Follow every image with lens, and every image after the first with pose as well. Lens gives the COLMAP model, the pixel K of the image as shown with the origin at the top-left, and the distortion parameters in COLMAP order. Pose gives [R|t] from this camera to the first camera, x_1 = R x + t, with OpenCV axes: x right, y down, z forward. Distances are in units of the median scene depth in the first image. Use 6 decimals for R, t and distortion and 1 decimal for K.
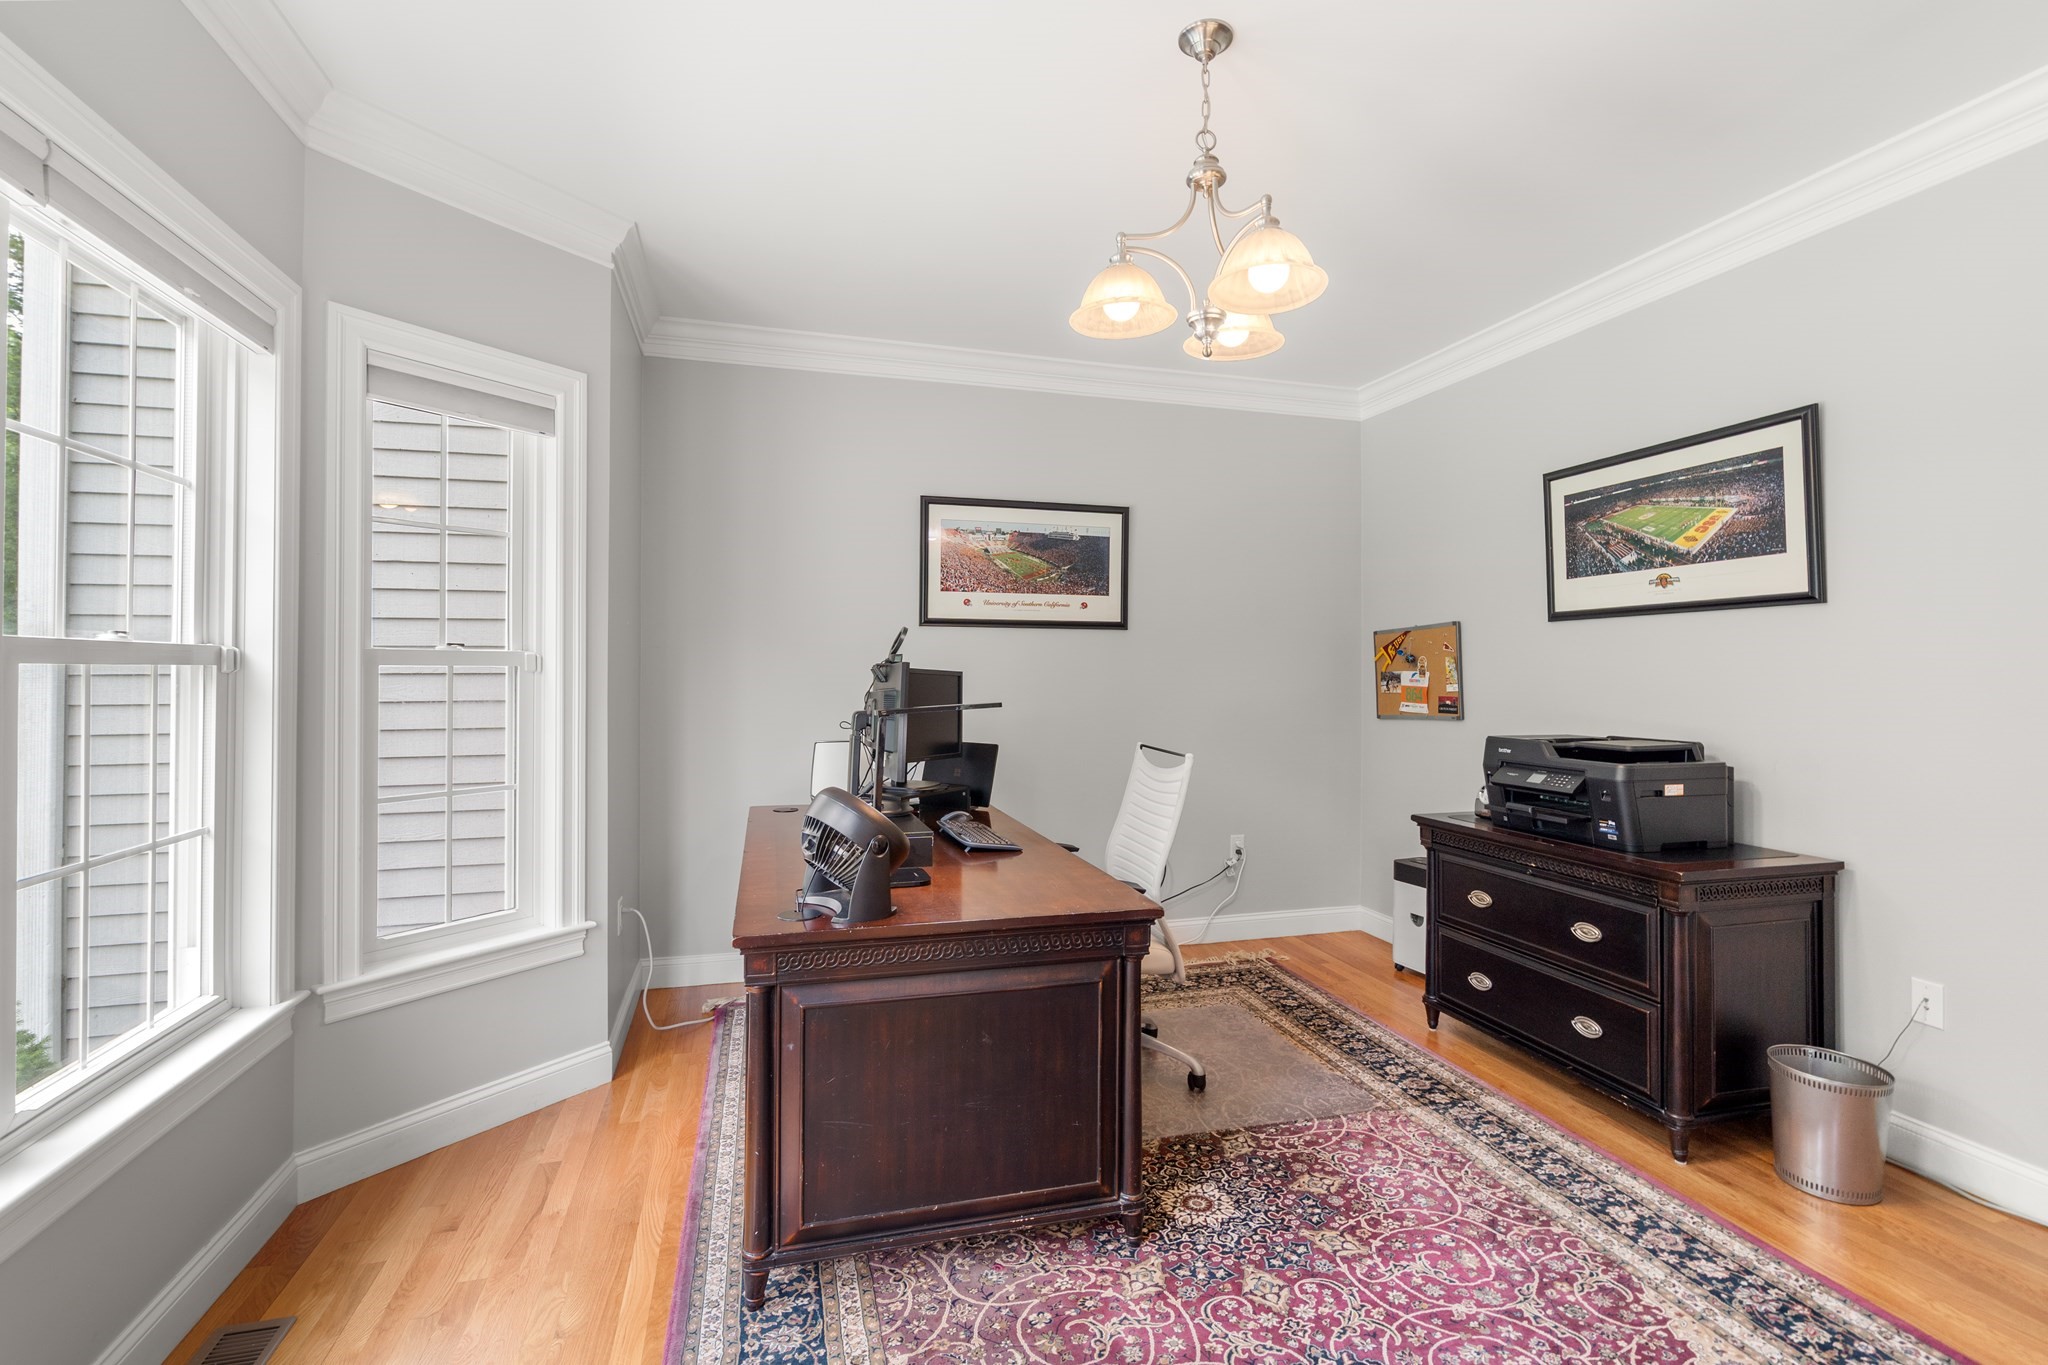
lens RADIAL K [[929.8, 0, 1022.6], [0, 929.8, 673.8], [0, 0, 1]] dist [-0.002127, 0.000862]
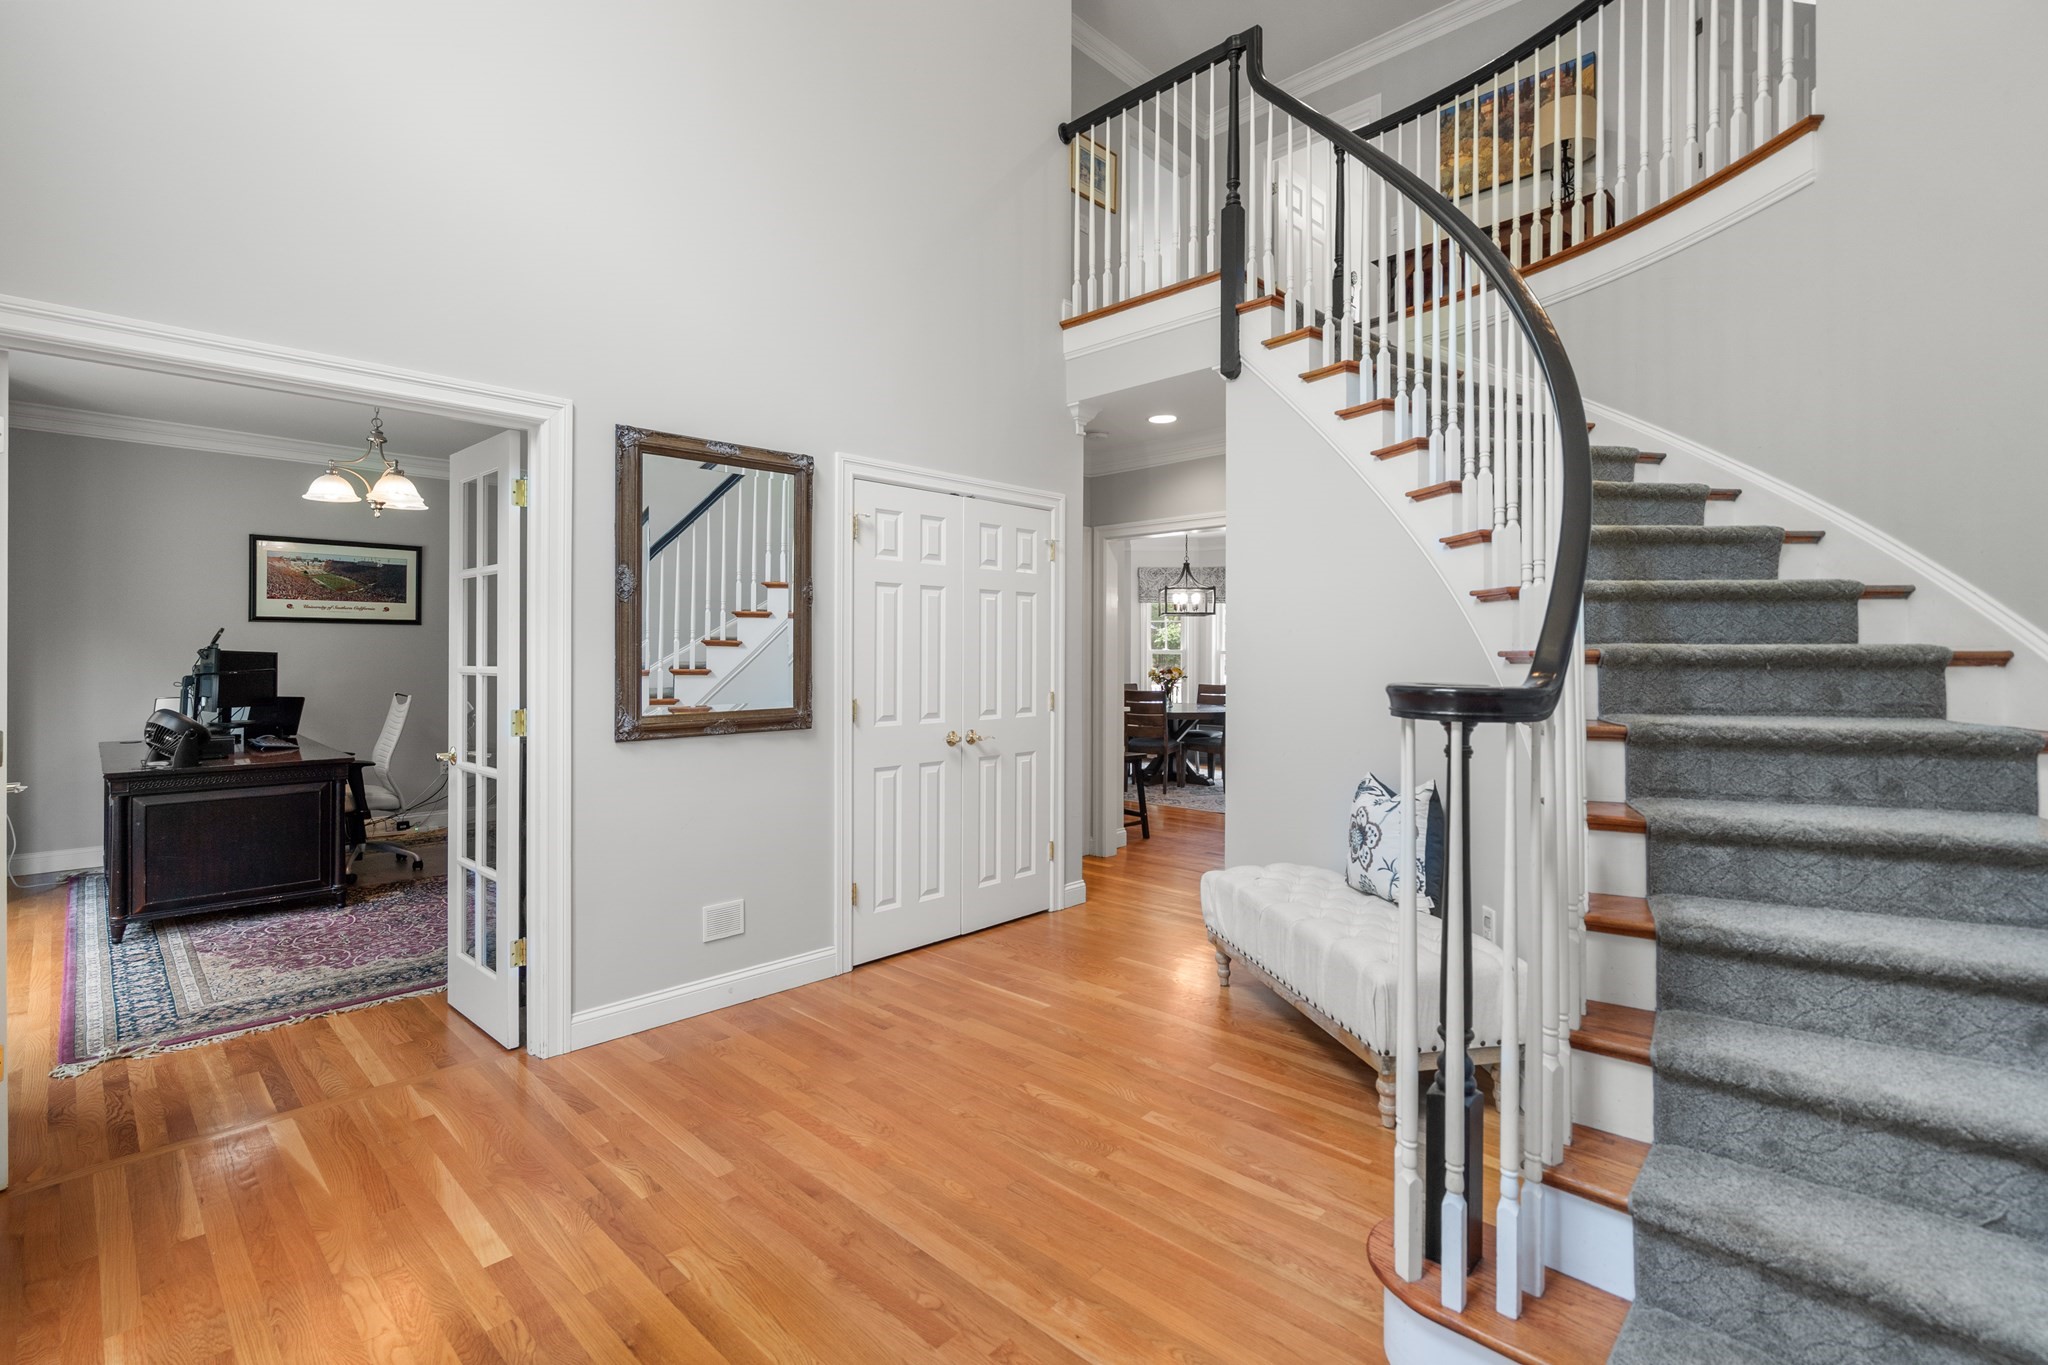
lens RADIAL K [[929.8, 0, 1012.4], [0, 929.8, 652.5], [0, 0, 1]] dist [-0.002127, 0.000862]
pose [[0.867675, -0.001040, 0.497130, 0.247371], [0.000049, 0.999998, 0.002007, -0.005504], [-0.497131, -0.001717, 0.867674, -1.054142]]
